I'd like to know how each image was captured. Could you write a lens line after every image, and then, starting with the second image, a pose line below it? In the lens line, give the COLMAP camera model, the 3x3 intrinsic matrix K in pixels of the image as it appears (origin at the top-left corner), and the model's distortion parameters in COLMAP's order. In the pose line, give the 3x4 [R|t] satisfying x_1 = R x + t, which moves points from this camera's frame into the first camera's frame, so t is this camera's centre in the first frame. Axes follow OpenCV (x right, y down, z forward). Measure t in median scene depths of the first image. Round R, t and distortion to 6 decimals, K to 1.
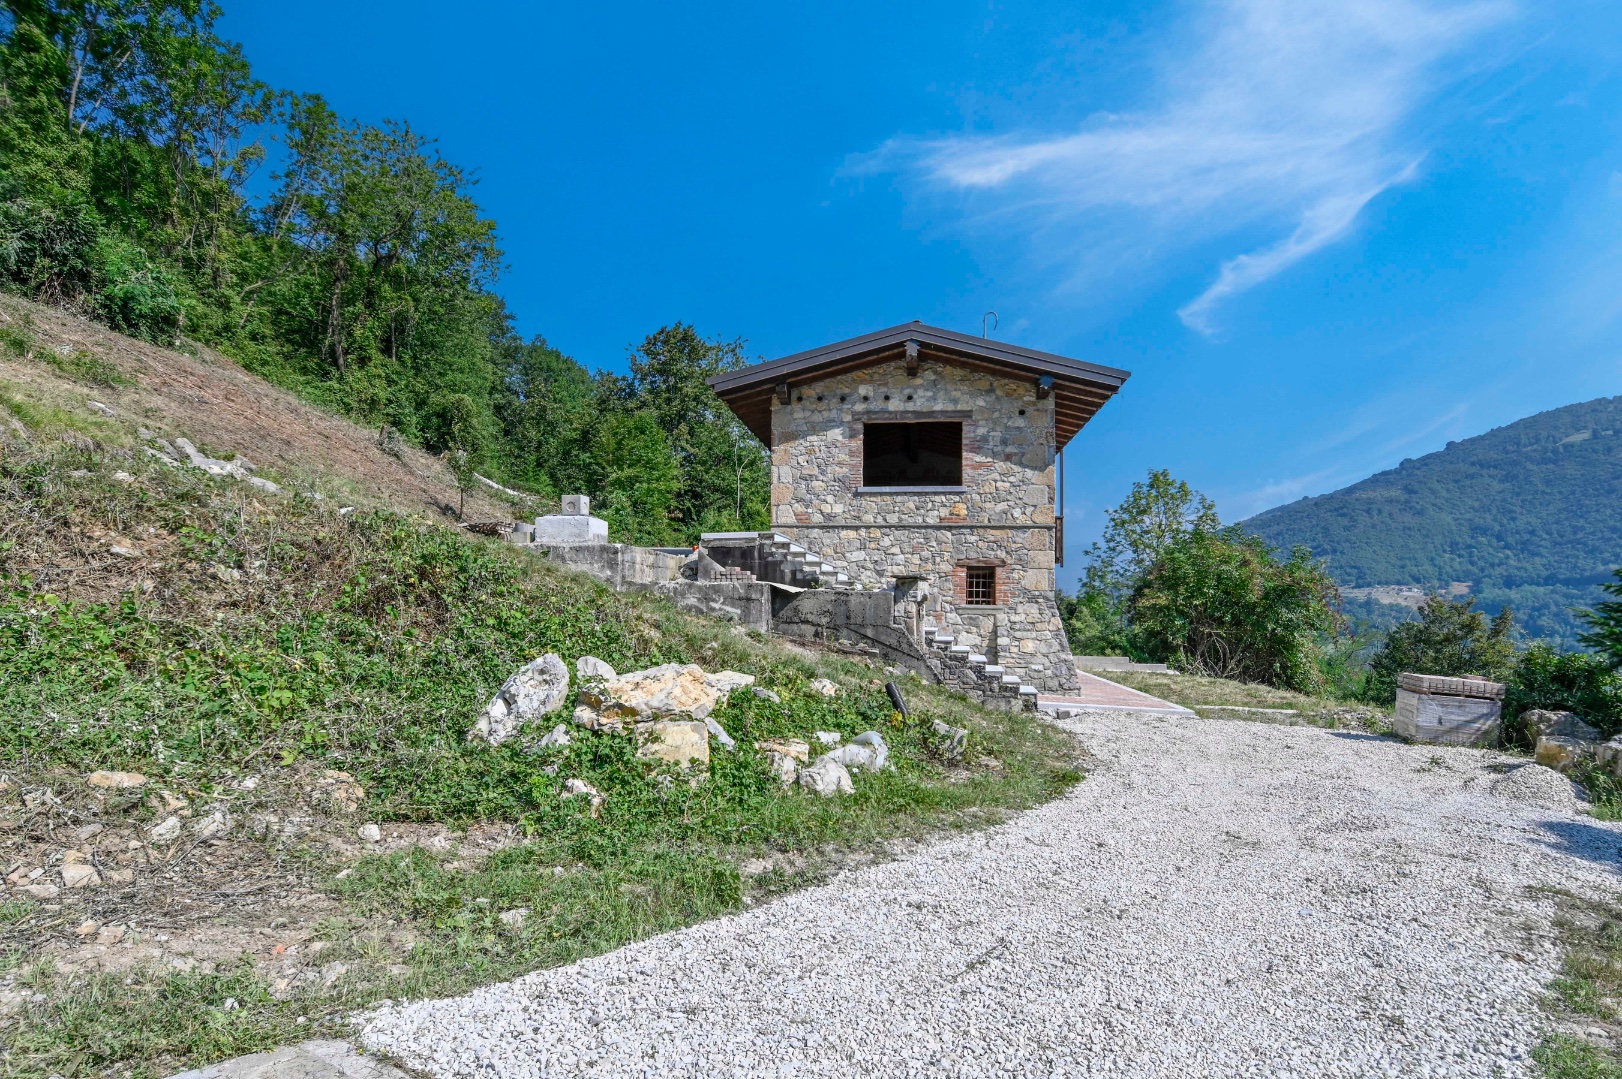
lens RADIAL K [[890.3, 0, 785.0], [0, 890.3, 568.7], [0, 0, 1]] dist [0.015686, -0.030582]
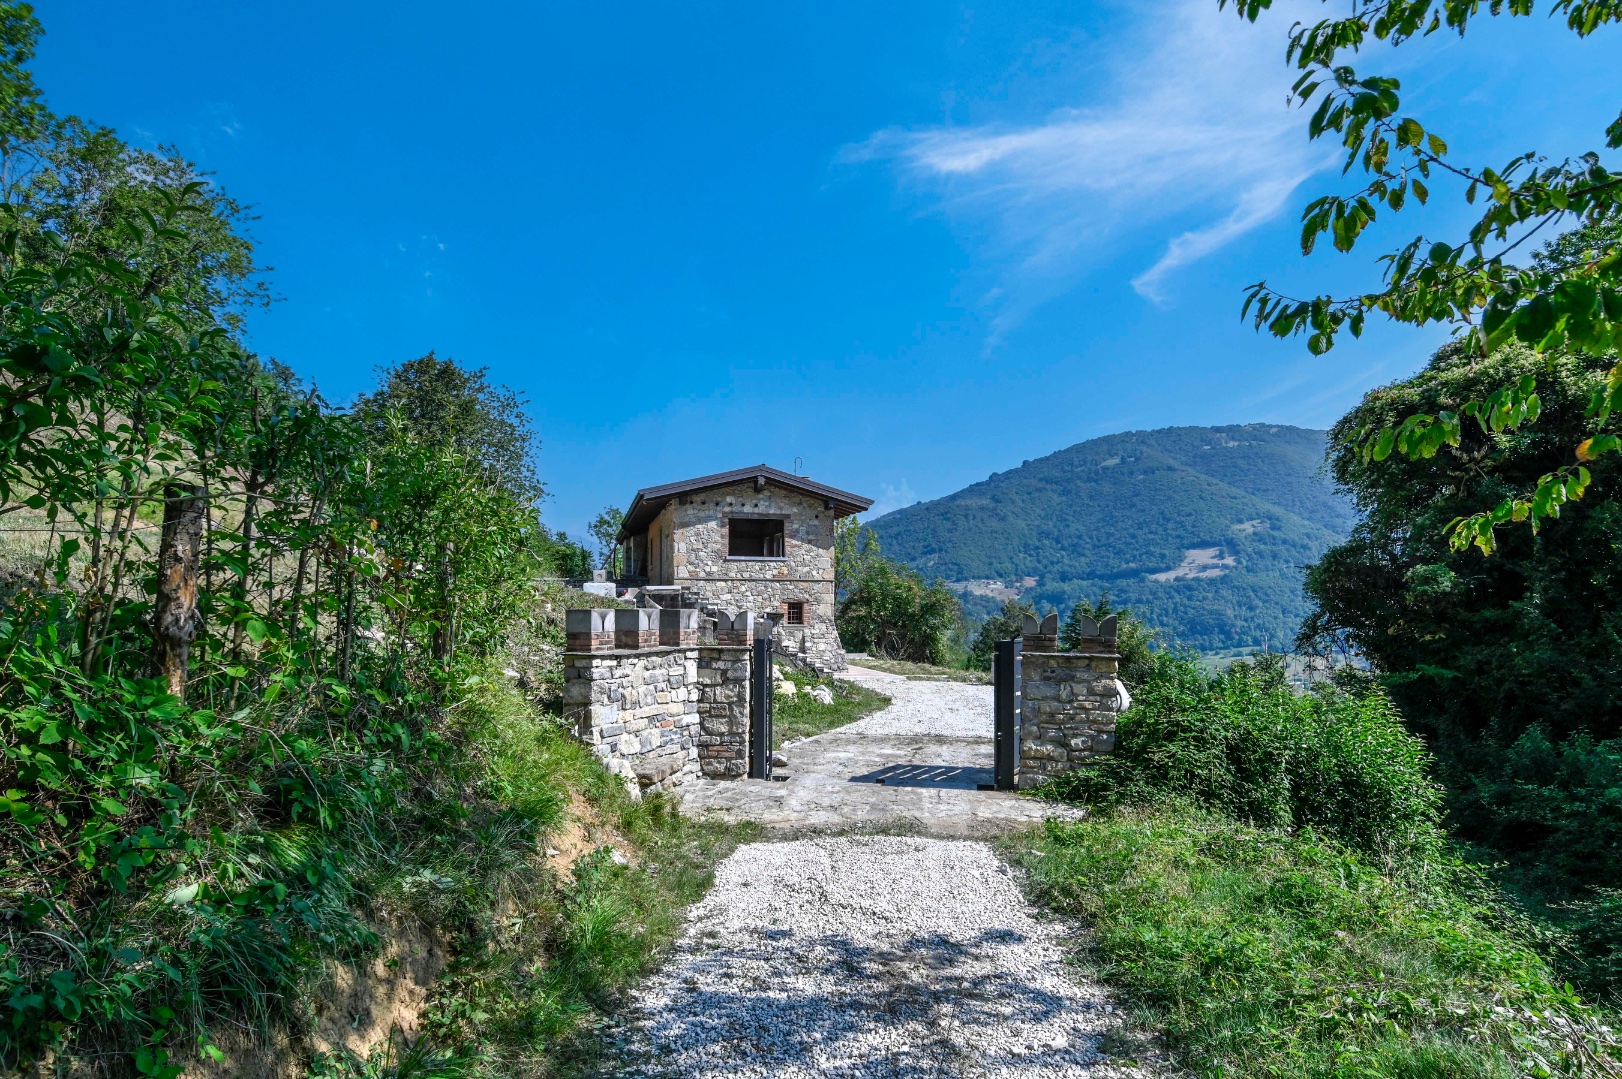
lens RADIAL K [[957.5, 0, 788.7], [0, 957.5, 580.0], [0, 0, 1]] dist [0.014514, -0.033481]
pose [[0.921137, -0.004183, 0.389216, -0.525584], [-0.005647, 0.999693, 0.024109, -0.092150], [-0.389198, -0.024406, 0.920831, -0.740107]]
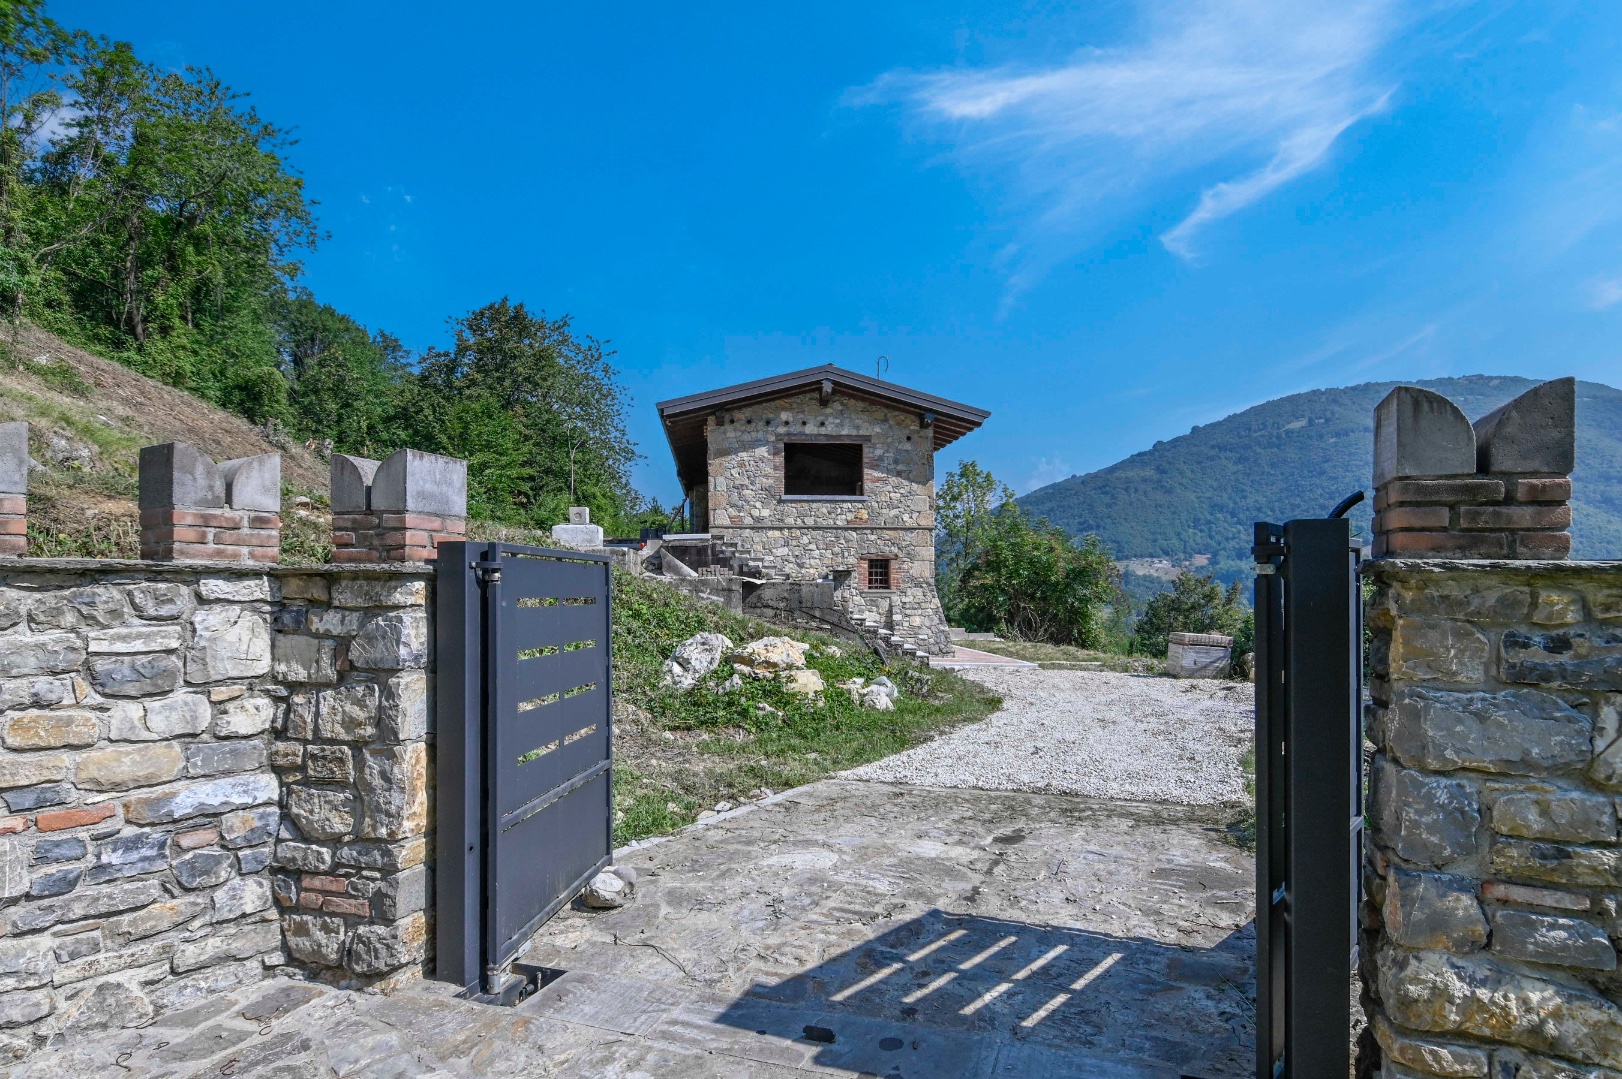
lens RADIAL K [[957.5, 0, 788.7], [0, 957.5, 580.0], [0, 0, 1]] dist [0.014514, -0.033481]
pose [[0.970359, -0.015635, 0.241162, -0.230590], [0.006396, 0.999217, 0.039045, -0.026692], [-0.241584, -0.036345, 0.969699, -0.290528]]
